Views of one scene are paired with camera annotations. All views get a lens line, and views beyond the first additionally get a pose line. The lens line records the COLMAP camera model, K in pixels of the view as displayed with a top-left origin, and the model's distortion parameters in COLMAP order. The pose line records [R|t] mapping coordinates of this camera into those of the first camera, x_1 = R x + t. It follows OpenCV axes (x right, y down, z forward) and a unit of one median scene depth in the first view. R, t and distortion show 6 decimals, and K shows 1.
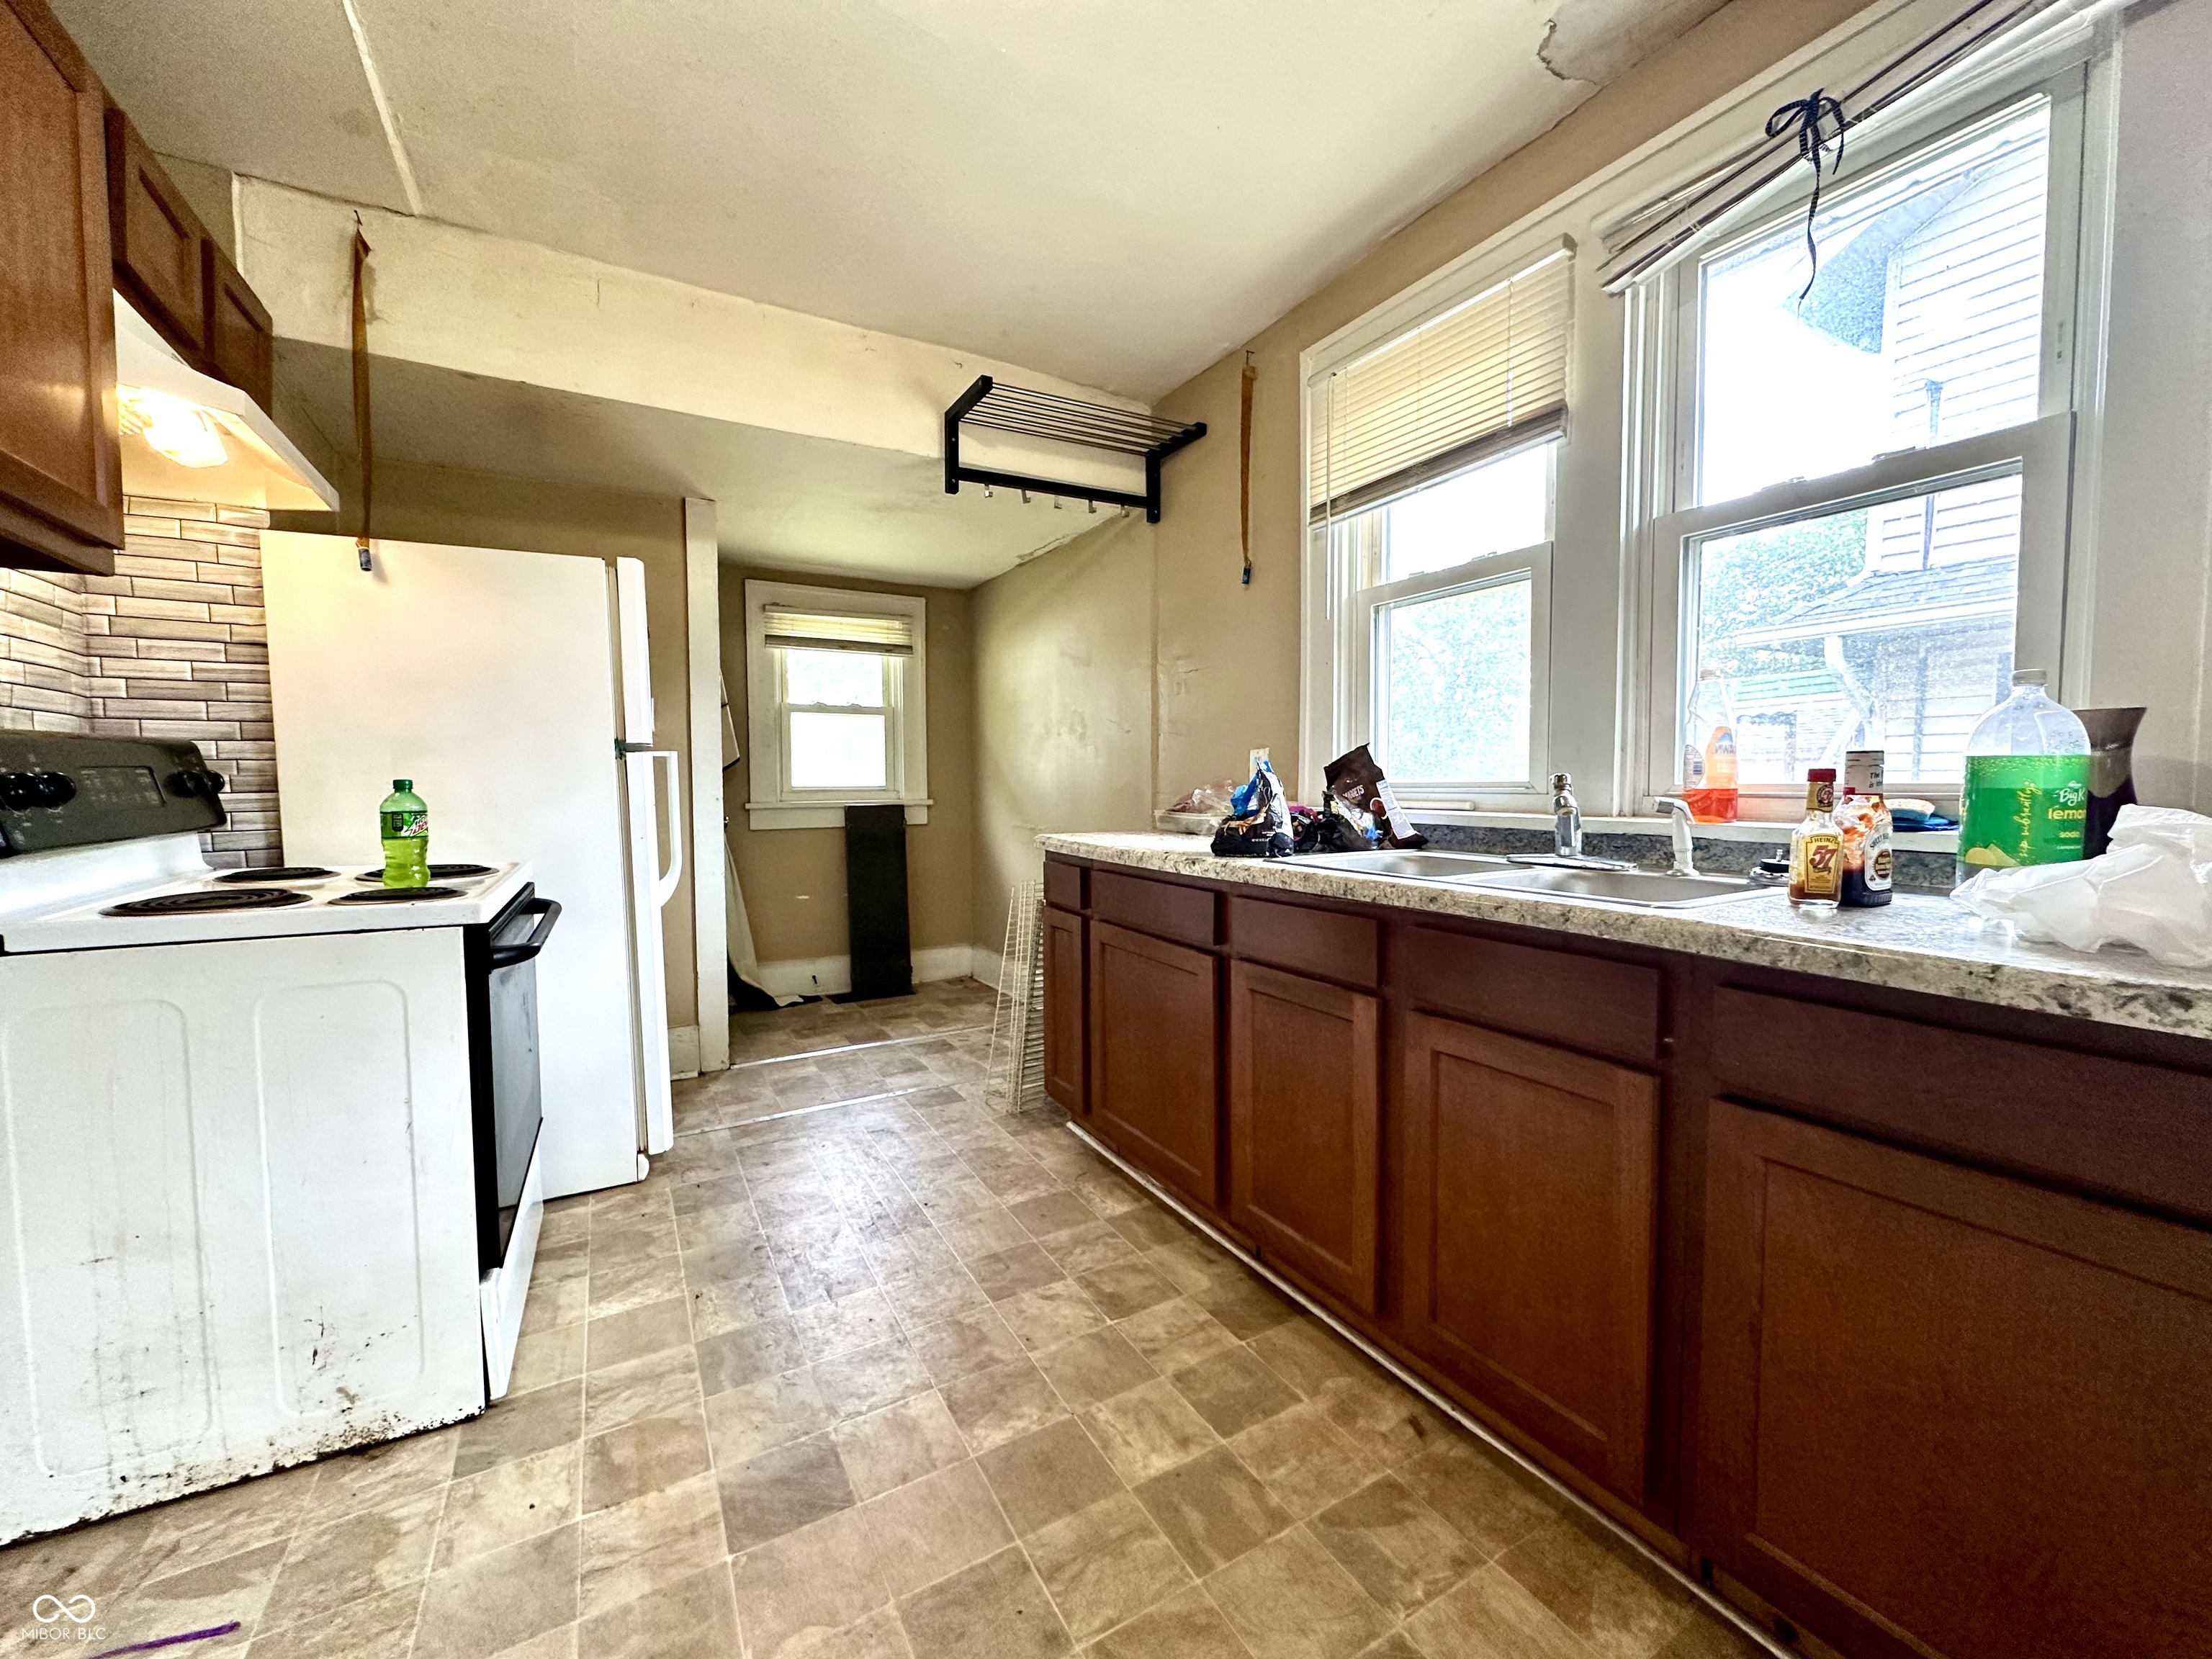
lens RADIAL K [[885.2, 0, 1108.0], [0, 885.2, 823.6], [0, 0, 1]] dist [-0.002796, -0.000089]
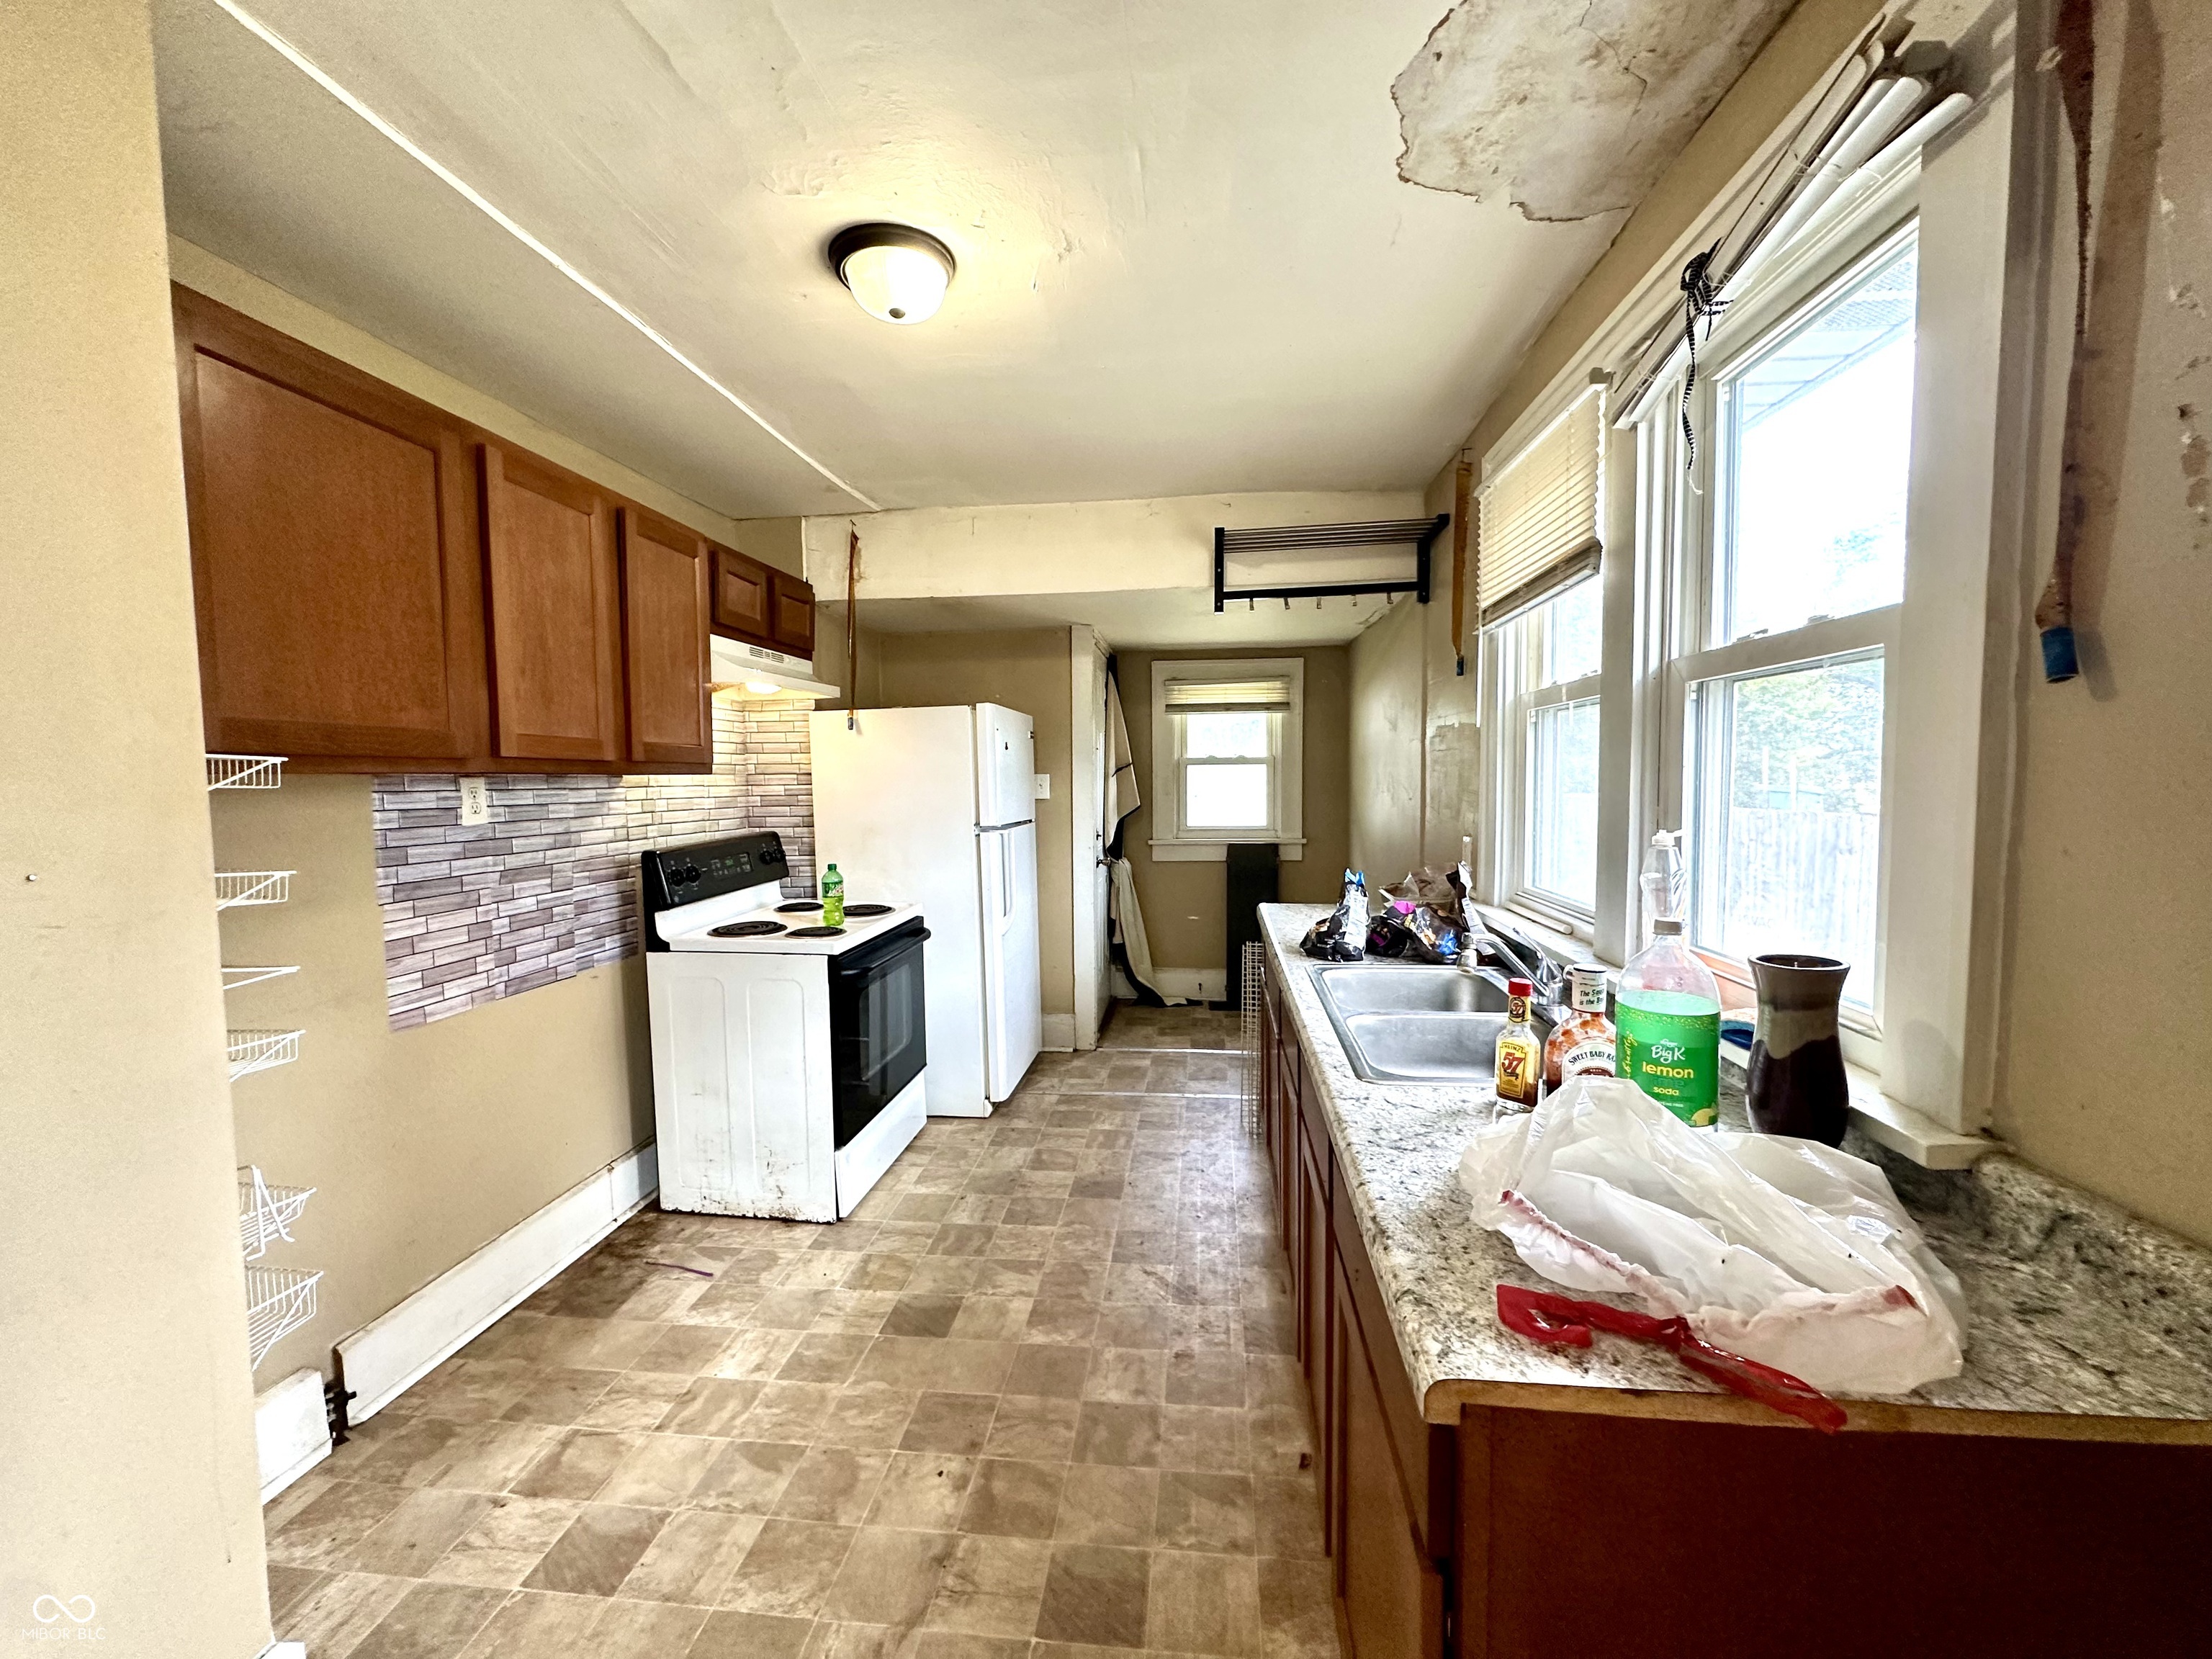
lens RADIAL K [[885.2, 0, 1107.7], [0, 885.2, 823.3], [0, 0, 1]] dist [-0.002796, -0.000089]
pose [[0.804570, 0.031177, -0.593040, 0.788009], [-0.021815, 0.999499, 0.022949, -0.203900], [0.593458, -0.005527, 0.804846, -0.125085]]
